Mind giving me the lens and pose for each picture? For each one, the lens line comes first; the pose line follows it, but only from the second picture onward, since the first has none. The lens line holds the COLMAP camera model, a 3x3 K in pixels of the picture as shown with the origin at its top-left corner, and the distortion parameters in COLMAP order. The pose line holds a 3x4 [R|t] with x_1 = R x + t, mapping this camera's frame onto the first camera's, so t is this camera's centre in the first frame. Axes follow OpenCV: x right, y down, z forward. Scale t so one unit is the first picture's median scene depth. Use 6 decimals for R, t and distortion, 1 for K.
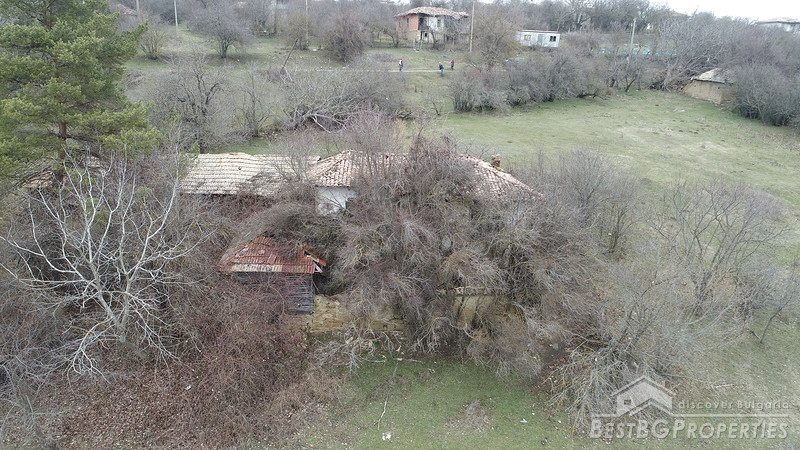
lens RADIAL K [[536.0, 0, 398.9], [0, 536.0, 224.5], [0, 0, 1]] dist [0.001296, -0.000512]
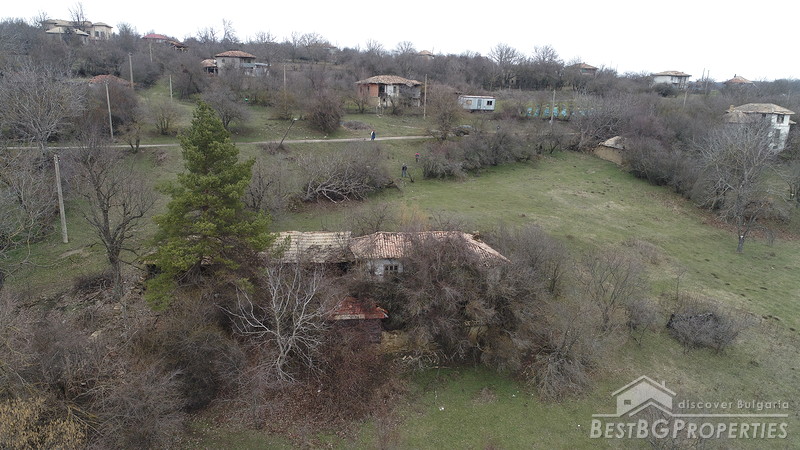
lens RADIAL K [[536.0, 0, 400.2], [0, 536.0, 226.7], [0, 0, 1]] dist [0.001296, -0.000512]
pose [[0.991564, -0.030679, 0.125935, -0.208786], [0.036012, 0.998539, -0.040292, -0.083573], [-0.124515, 0.044487, 0.991220, -0.450228]]
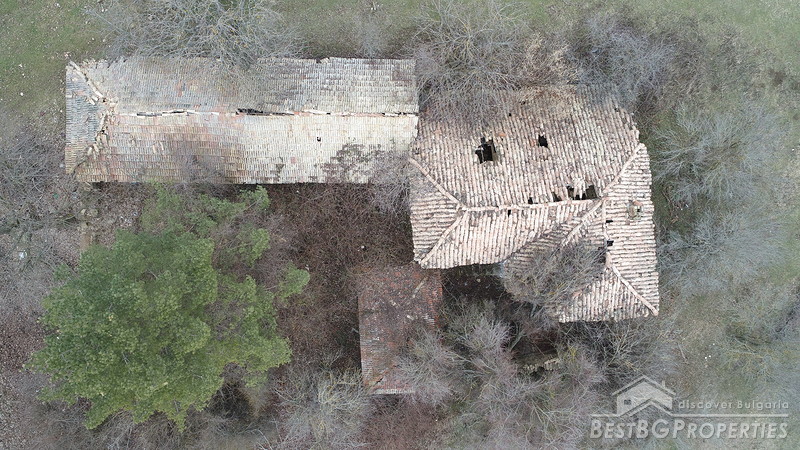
lens RADIAL K [[536.0, 0, 400.1], [0, 536.0, 224.3], [0, 0, 1]] dist [0.001296, -0.000512]
pose [[0.999556, 0.028246, 0.009449, -0.186706], [-0.017096, 0.284335, 0.958573, -0.854911], [0.024389, -0.958309, 0.284692, 0.681151]]
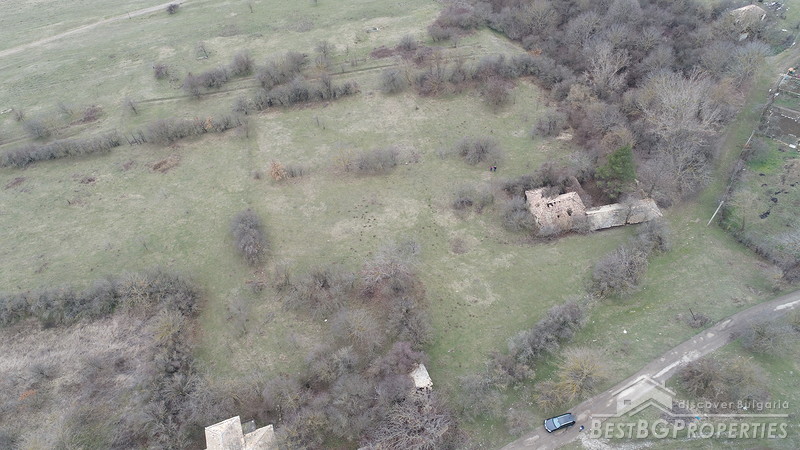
lens RADIAL K [[536.0, 0, 397.7], [0, 536.0, 225.0], [0, 0, 1]] dist [0.001296, -0.000512]
pose [[-0.992135, 0.114989, -0.049445, 1.392803], [0.000899, 0.401556, 0.915834, -3.629831], [0.125165, 0.908587, -0.398501, 2.500890]]
